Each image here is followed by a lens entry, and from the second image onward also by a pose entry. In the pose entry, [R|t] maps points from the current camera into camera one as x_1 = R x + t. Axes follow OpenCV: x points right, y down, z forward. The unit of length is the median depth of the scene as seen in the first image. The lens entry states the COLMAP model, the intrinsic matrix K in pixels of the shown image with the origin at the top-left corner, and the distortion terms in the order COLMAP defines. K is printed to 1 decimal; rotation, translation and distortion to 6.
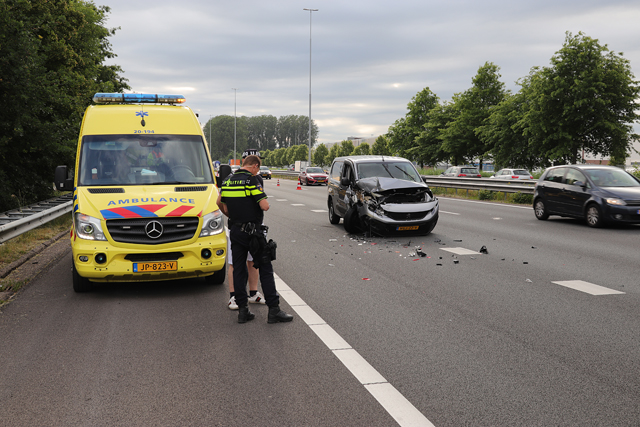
lens RADIAL K [[714.0, 0, 320.0], [0, 714.0, 213.5], [0, 0, 1]] dist [-0.018523, 0.064743]
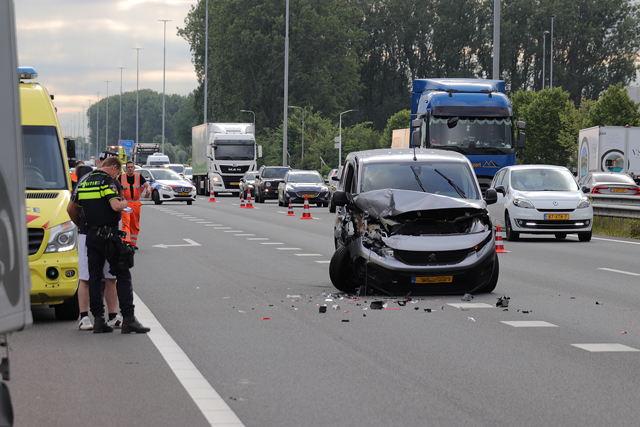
lens RADIAL K [[2999.8, 0, 320.0], [0, 2999.8, 213.5], [0, 0, 1]] dist [0.132257, 6.695163]
pose [[0.992789, 0.007548, -0.119637, 0.204459], [-0.013748, 0.998600, -0.051078, 0.058320], [0.119084, 0.052354, 0.991503, -0.875603]]
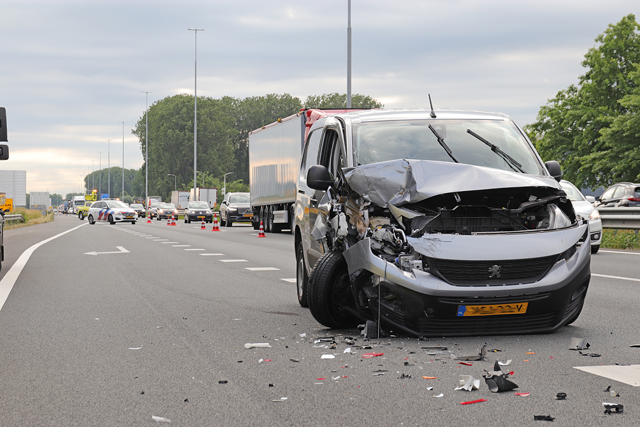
lens RADIAL K [[1583.6, 0, 320.0], [0, 1583.6, 213.5], [0, 0, 1]] dist [0.044237, 0.127315]
pose [[0.998685, -0.005332, -0.050993, 0.052125], [0.002095, 0.997991, -0.063326, 0.014458], [0.051228, 0.063135, 0.996689, 0.174542]]
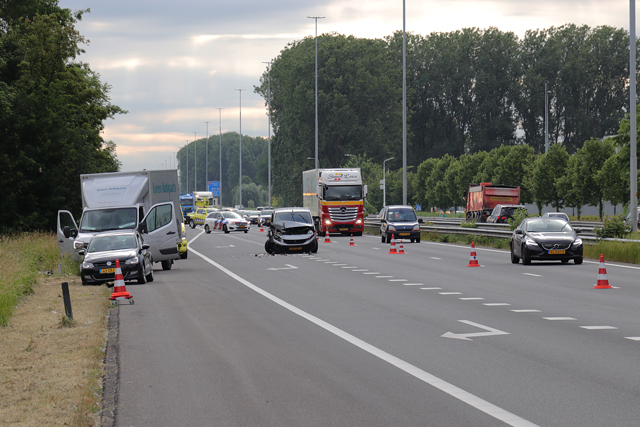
lens RADIAL K [[2999.8, 0, 320.0], [0, 2999.8, 213.5], [0, 0, 1]] dist [0.132257, 6.695163]
pose [[0.988716, -0.013626, -0.149184, 0.853601], [0.004318, 0.998033, -0.062540, 0.263793], [0.149743, 0.061190, 0.986830, -4.209435]]
